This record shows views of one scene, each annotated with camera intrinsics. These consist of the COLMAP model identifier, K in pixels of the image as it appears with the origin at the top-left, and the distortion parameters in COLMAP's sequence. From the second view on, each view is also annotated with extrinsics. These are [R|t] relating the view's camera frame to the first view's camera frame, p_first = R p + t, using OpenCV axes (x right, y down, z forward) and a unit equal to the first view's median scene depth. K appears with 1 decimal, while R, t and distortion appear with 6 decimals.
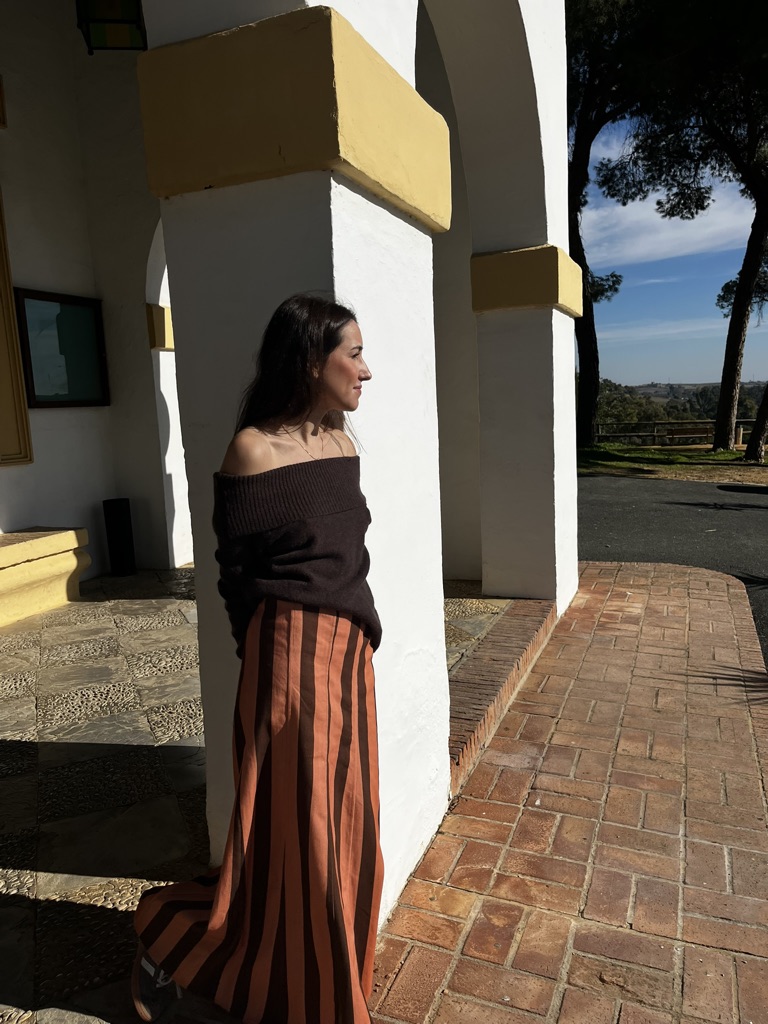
lens RADIAL K [[758.9, 0, 383.1], [0, 758.9, 509.5], [0, 0, 1]] dist [0.020680, -0.051691]
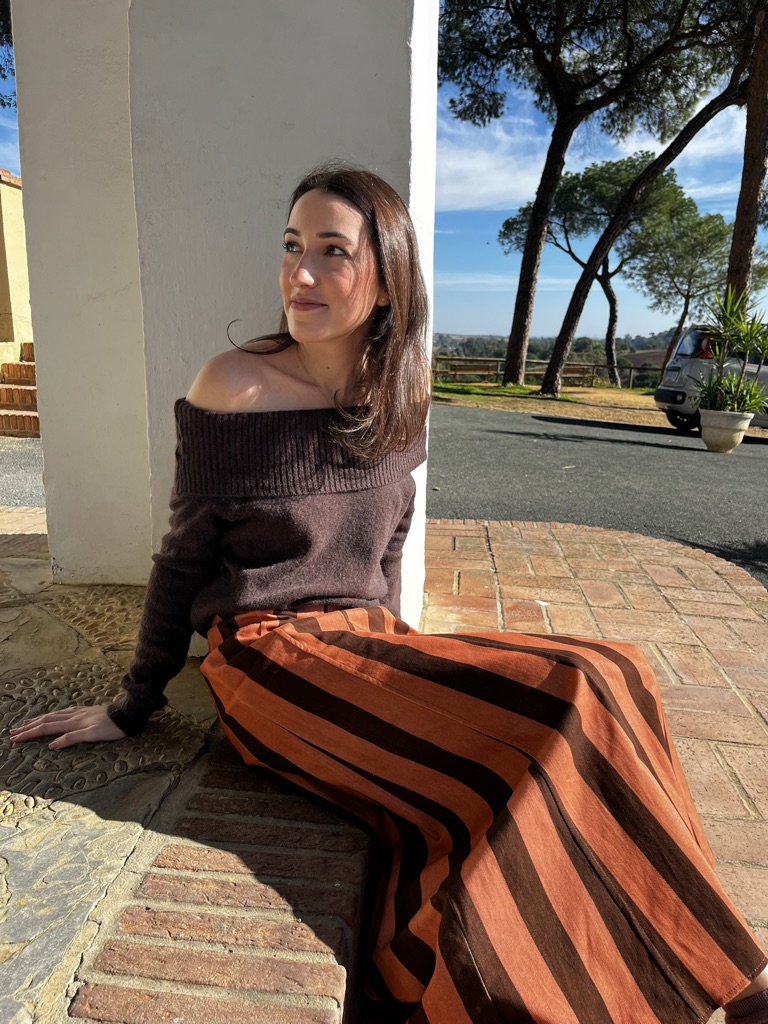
lens RADIAL K [[758.9, 0, 385.2], [0, 758.9, 512.6], [0, 0, 1]] dist [0.020680, -0.051691]
pose [[0.955980, -0.004801, 0.293391, 0.027250], [-0.018270, 0.996952, 0.075846, 0.007202], [-0.292861, -0.077868, 0.952979, 0.142305]]
